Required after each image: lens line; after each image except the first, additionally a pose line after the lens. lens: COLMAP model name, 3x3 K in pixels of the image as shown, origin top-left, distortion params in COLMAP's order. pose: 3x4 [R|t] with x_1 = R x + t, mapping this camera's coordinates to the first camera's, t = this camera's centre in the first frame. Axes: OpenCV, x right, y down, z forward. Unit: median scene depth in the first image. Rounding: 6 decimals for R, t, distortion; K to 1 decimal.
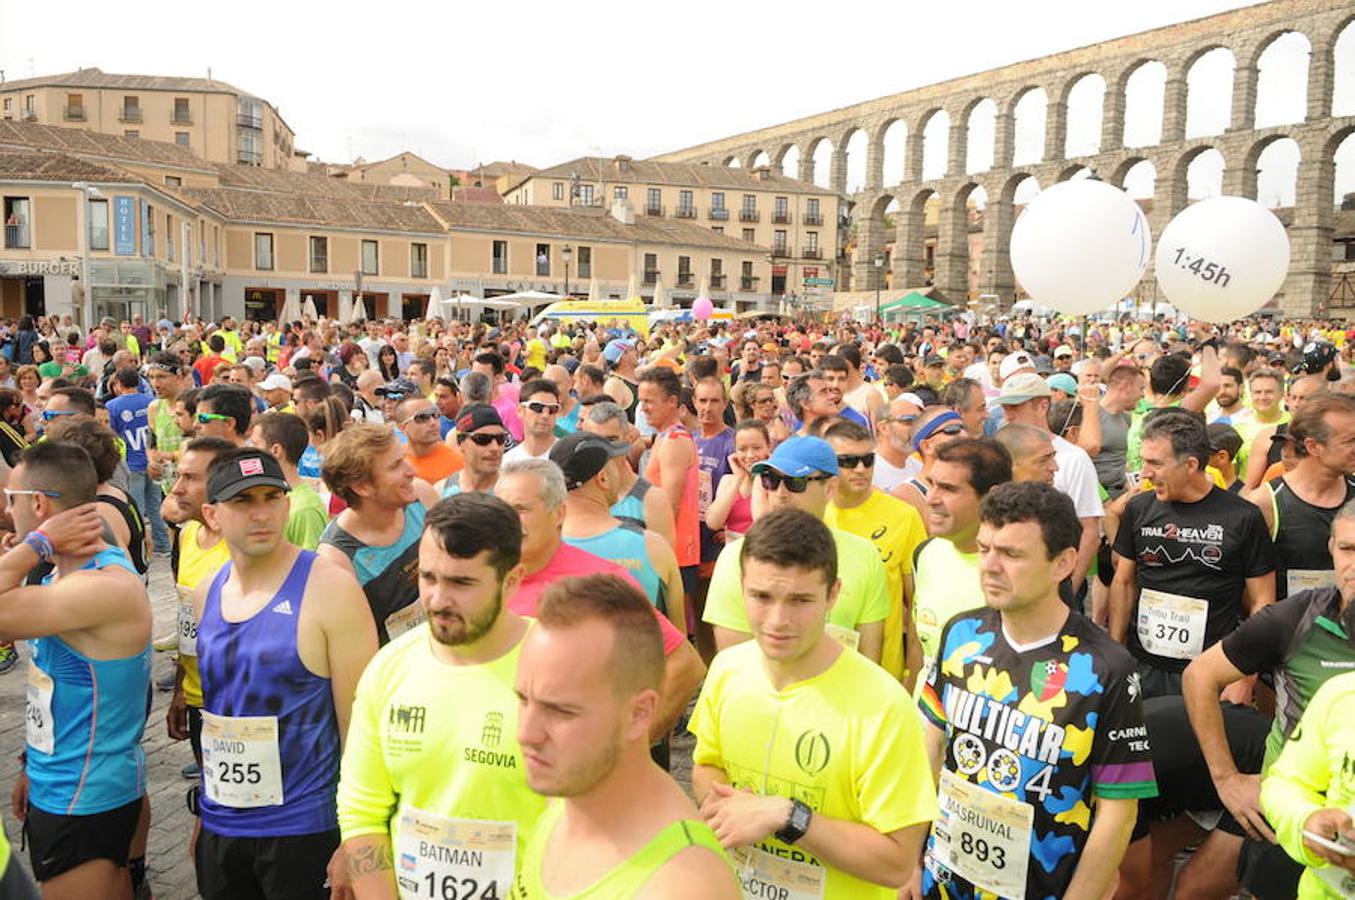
lens RADIAL K [[1027.0, 0, 667.0], [0, 1027.0, 452.8], [0, 0, 1]] dist [-0.011755, -0.042125]
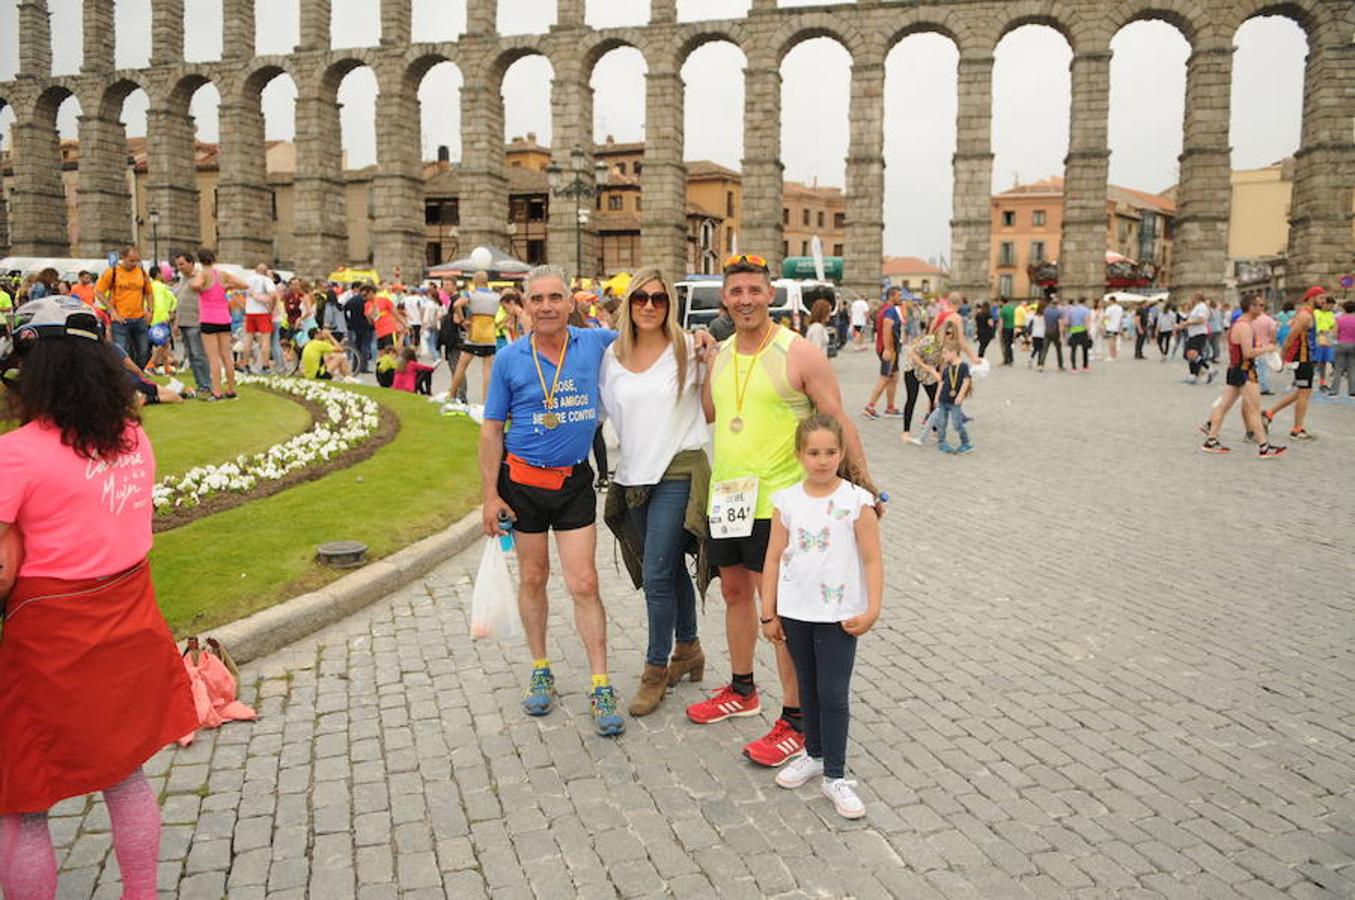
lens RADIAL K [[1027.0, 0, 682.9], [0, 1027.0, 455.1], [0, 0, 1]] dist [-0.011755, -0.042125]
pose [[0.762742, -0.087328, 0.640780, 0.227015], [0.070925, 0.996160, 0.051336, -0.019509], [-0.642802, 0.006291, 0.766007, 0.184705]]
